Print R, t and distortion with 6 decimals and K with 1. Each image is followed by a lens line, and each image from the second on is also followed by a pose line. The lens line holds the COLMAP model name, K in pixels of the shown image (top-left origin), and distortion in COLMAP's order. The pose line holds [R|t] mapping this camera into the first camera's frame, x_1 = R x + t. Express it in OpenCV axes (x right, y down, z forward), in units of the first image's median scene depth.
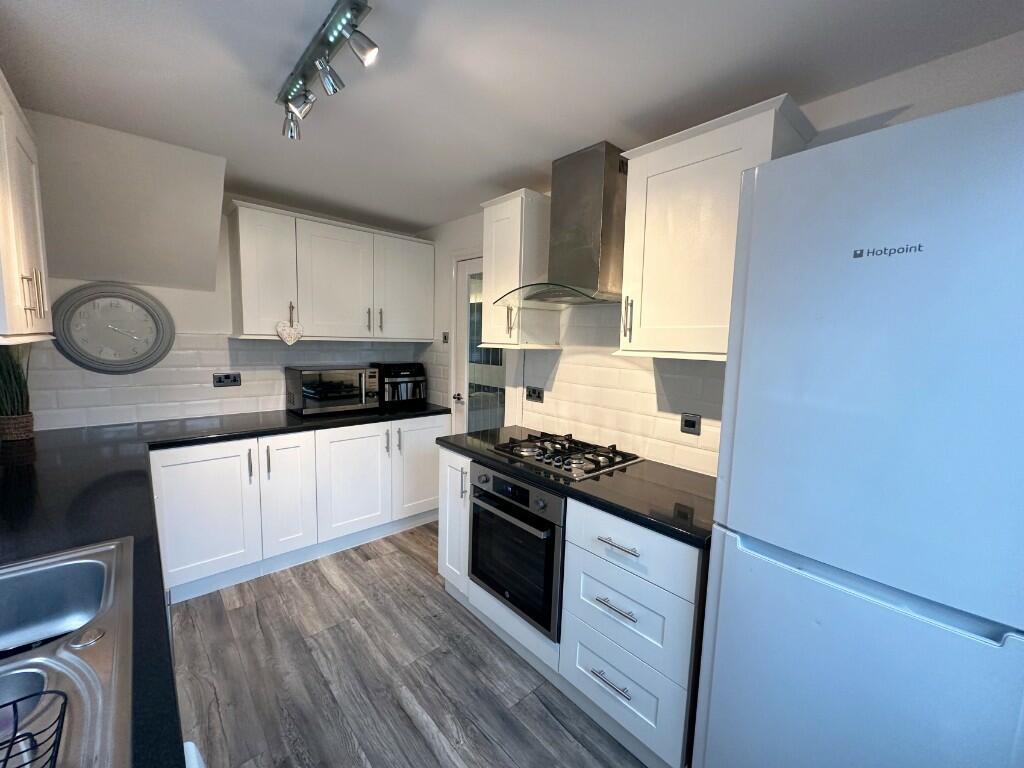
lens RADIAL K [[415.1, 0, 510.8], [0, 415.1, 385.3], [0, 0, 1]] dist [0.001741, 0.000168]
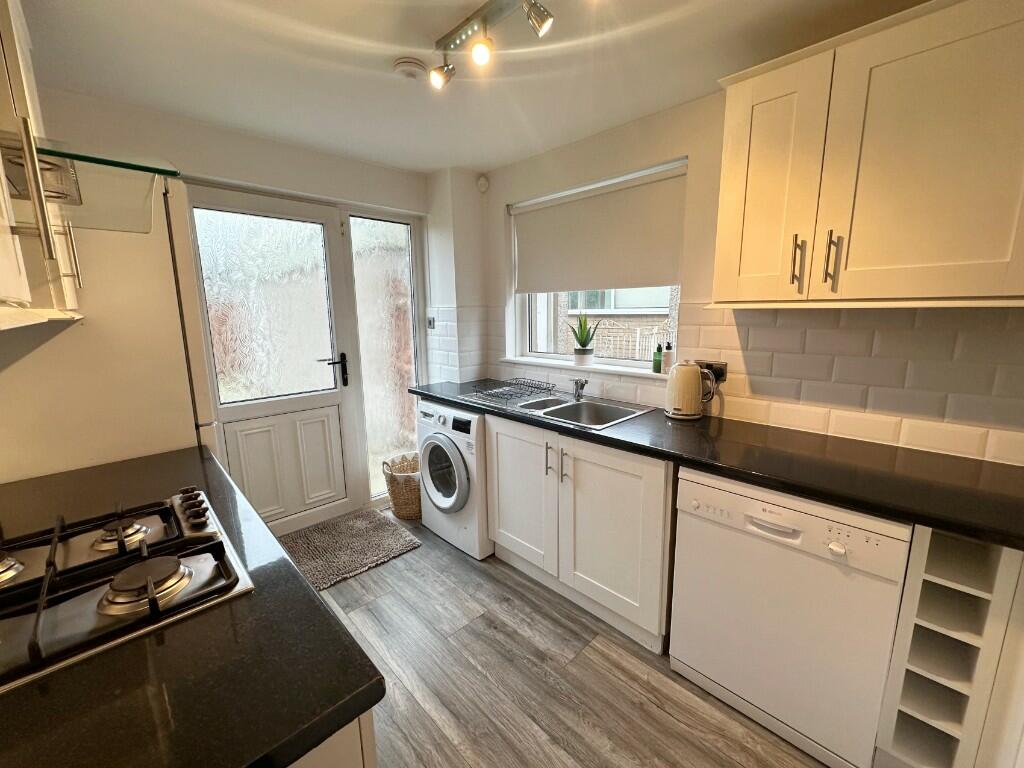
lens RADIAL K [[415.1, 0, 510.8], [0, 415.1, 385.3], [0, 0, 1]] dist [0.001741, 0.000168]
pose [[-0.999052, -0.008193, -0.042753, -0.239816], [-0.020215, 0.957126, 0.288965, -0.117975], [0.038552, 0.289555, -0.956385, 1.164889]]
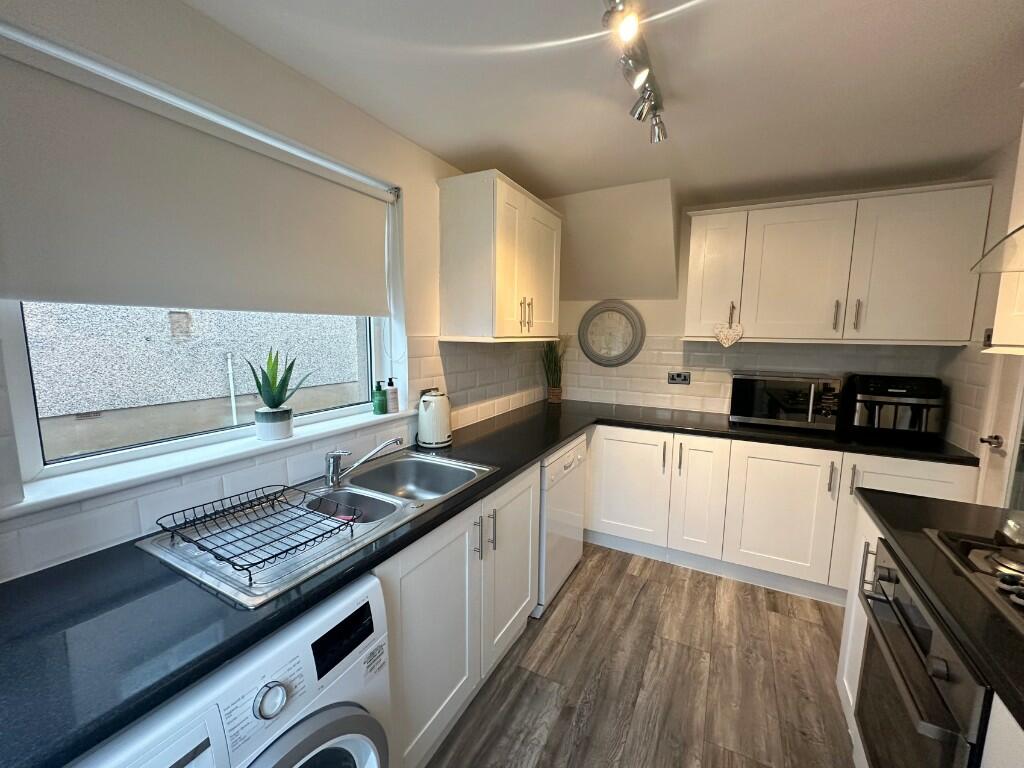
lens RADIAL K [[415.1, 0, 510.8], [0, 415.1, 385.3], [0, 0, 1]] dist [0.001741, 0.000168]
pose [[0.339338, 0.094916, -0.935864, 0.234090], [-0.106942, 0.992339, 0.061867, -0.017055], [0.934566, 0.079090, 0.346889, 0.231071]]
